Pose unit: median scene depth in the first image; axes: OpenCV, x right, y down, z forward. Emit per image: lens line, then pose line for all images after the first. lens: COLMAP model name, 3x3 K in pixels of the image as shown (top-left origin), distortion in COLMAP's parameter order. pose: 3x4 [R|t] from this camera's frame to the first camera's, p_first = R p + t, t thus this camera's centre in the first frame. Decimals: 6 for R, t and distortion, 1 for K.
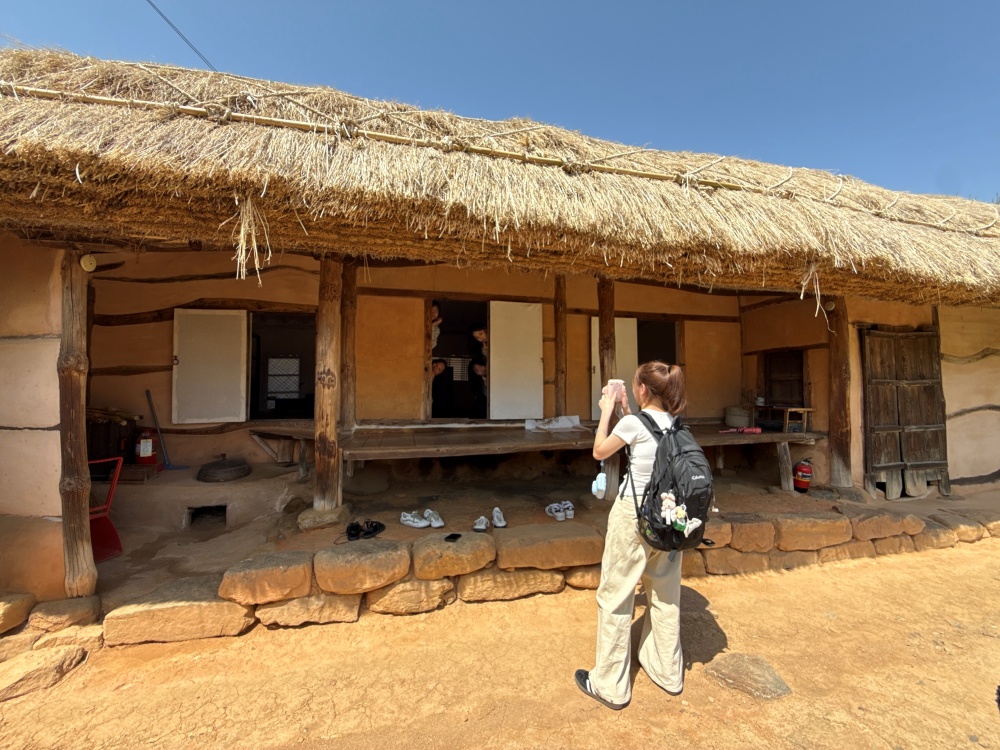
lens RADIAL K [[397.7, 0, 496.1], [0, 397.7, 372.7], [0, 0, 1]] dist [-0.000912, 0.000029]
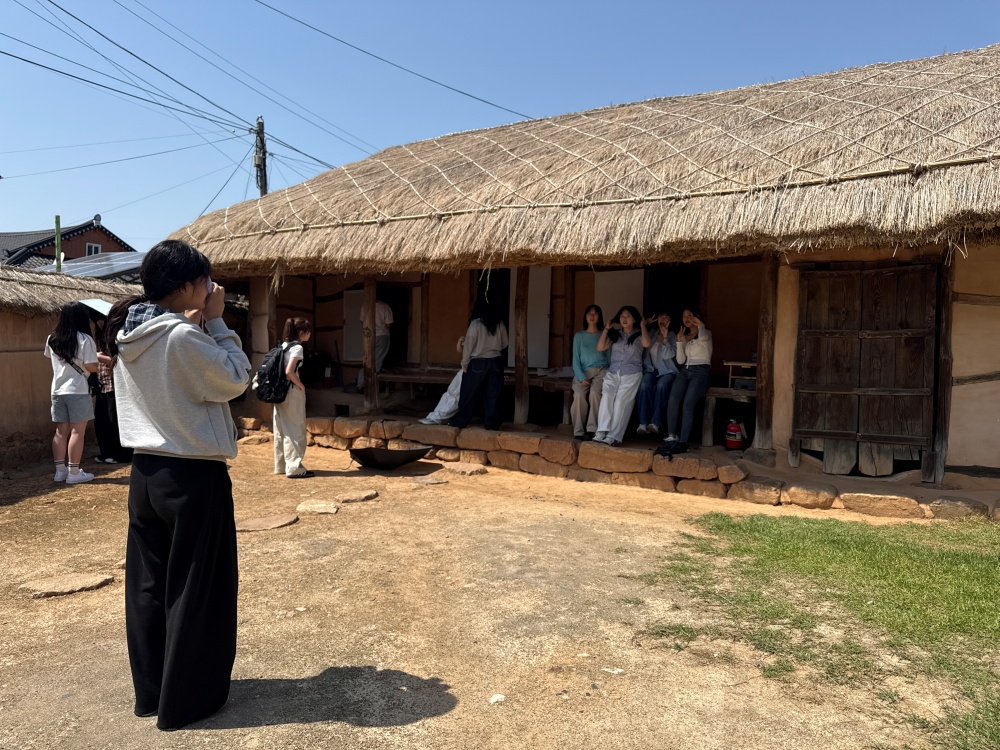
lens RADIAL K [[707.9, 0, 507.1], [0, 707.9, 368.6], [0, 0, 1]] dist [0.112000, -0.156531]
pose [[0.702586, 0.029022, -0.711007, 2.265254], [0.007129, 0.998831, 0.047816, 0.031863], [0.711563, -0.038664, 0.701558, -0.764267]]
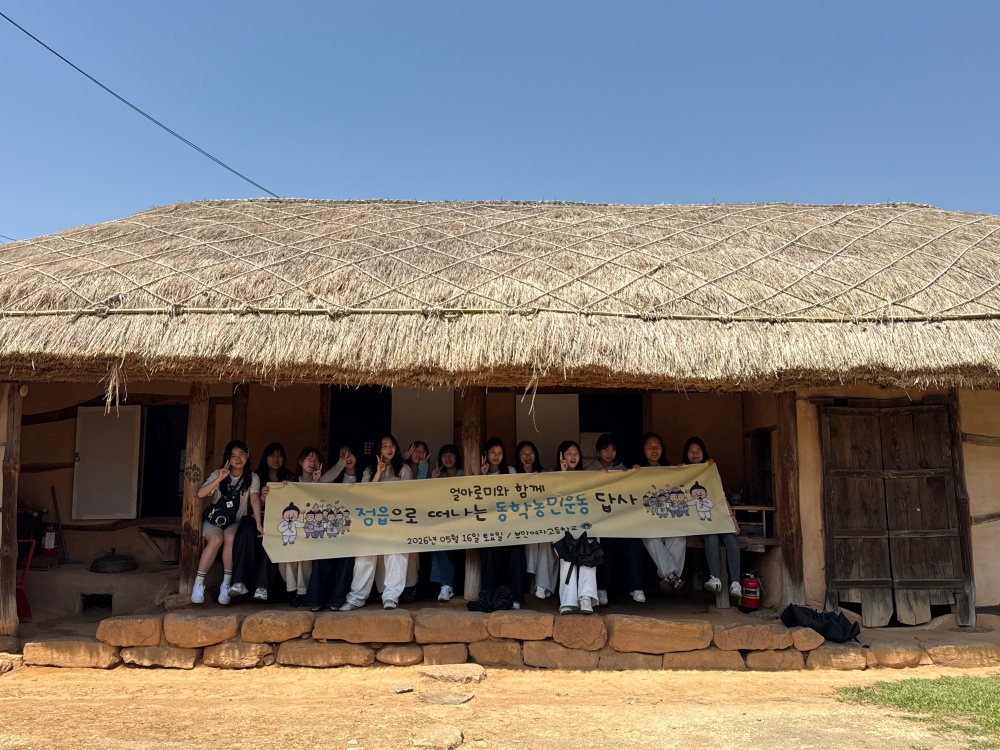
lens RADIAL K [[868.8, 0, 499.7], [0, 868.8, 363.1], [0, 0, 1]] dist [0.136447, -0.244435]
pose [[0.971105, -0.038518, -0.235524, 1.030232], [0.011343, 0.993223, -0.115665, 0.004920], [0.238383, 0.109652, 0.964961, -1.246081]]
